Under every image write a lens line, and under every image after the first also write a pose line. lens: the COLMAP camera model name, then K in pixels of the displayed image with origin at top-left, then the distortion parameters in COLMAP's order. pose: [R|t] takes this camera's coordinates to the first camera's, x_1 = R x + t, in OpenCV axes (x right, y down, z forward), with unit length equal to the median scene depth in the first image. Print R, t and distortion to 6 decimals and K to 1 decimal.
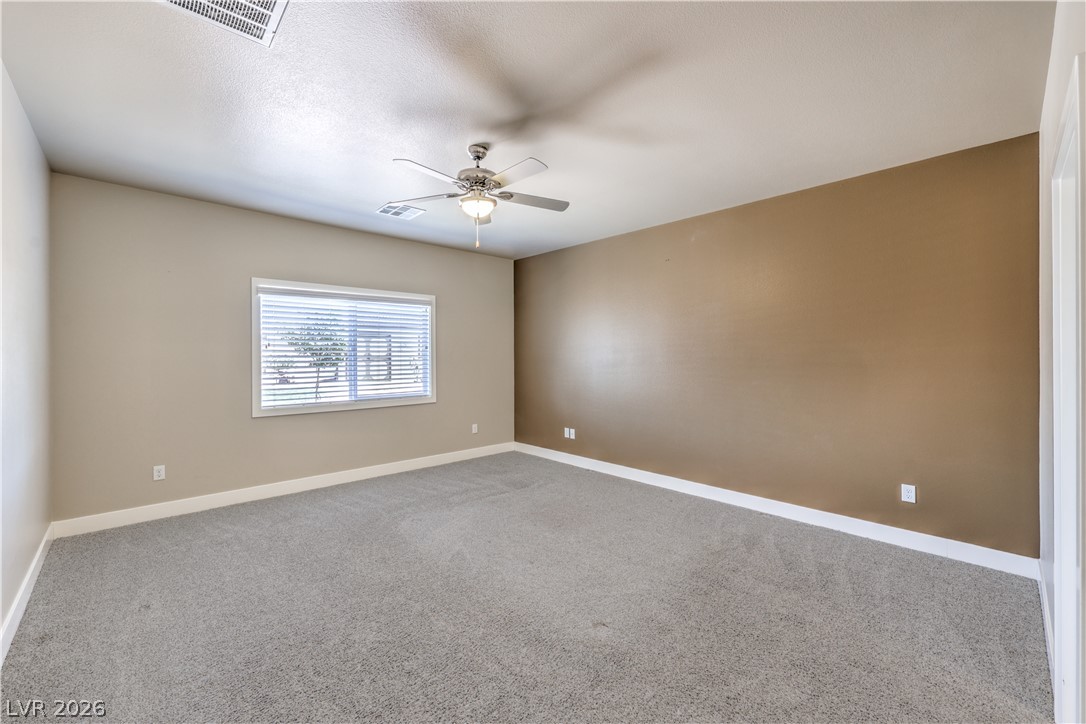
lens RADIAL K [[439.3, 0, 544.6], [0, 439.3, 359.9], [0, 0, 1]] dist [-0.002002, 0.000745]
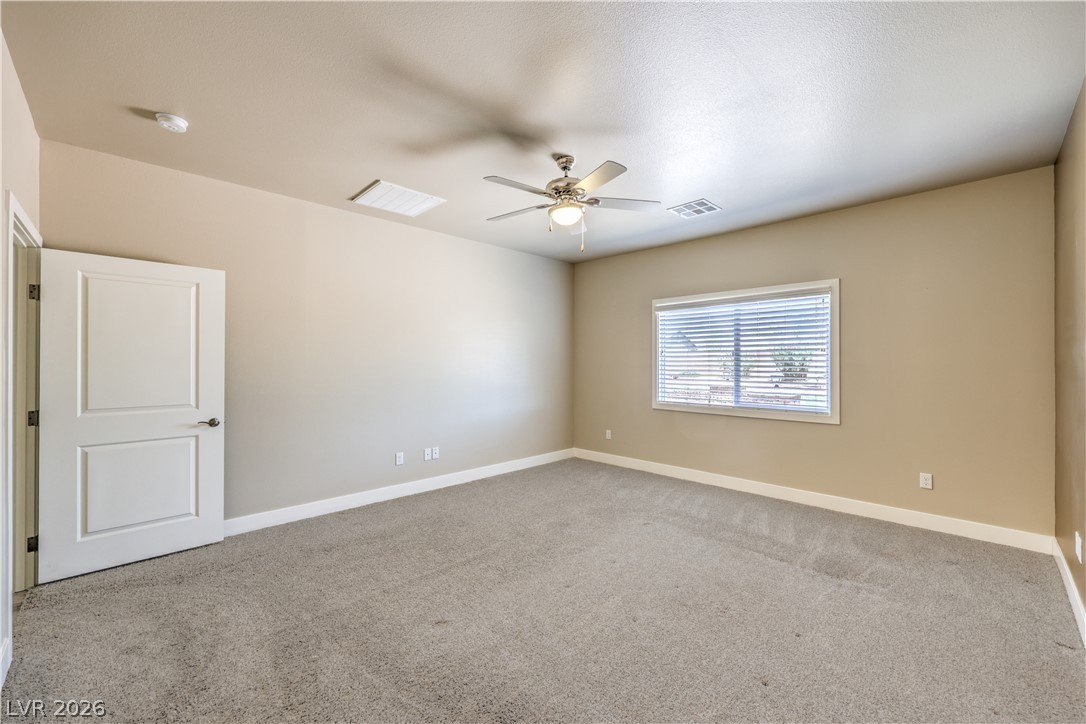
lens RADIAL K [[439.3, 0, 547.3], [0, 439.3, 366.2], [0, 0, 1]] dist [-0.002002, 0.000745]
pose [[0.026411, 0.008355, -0.999616, 0.595675], [-0.014323, 0.999866, 0.007978, 0.001355], [0.999549, 0.014107, 0.026528, 0.632729]]
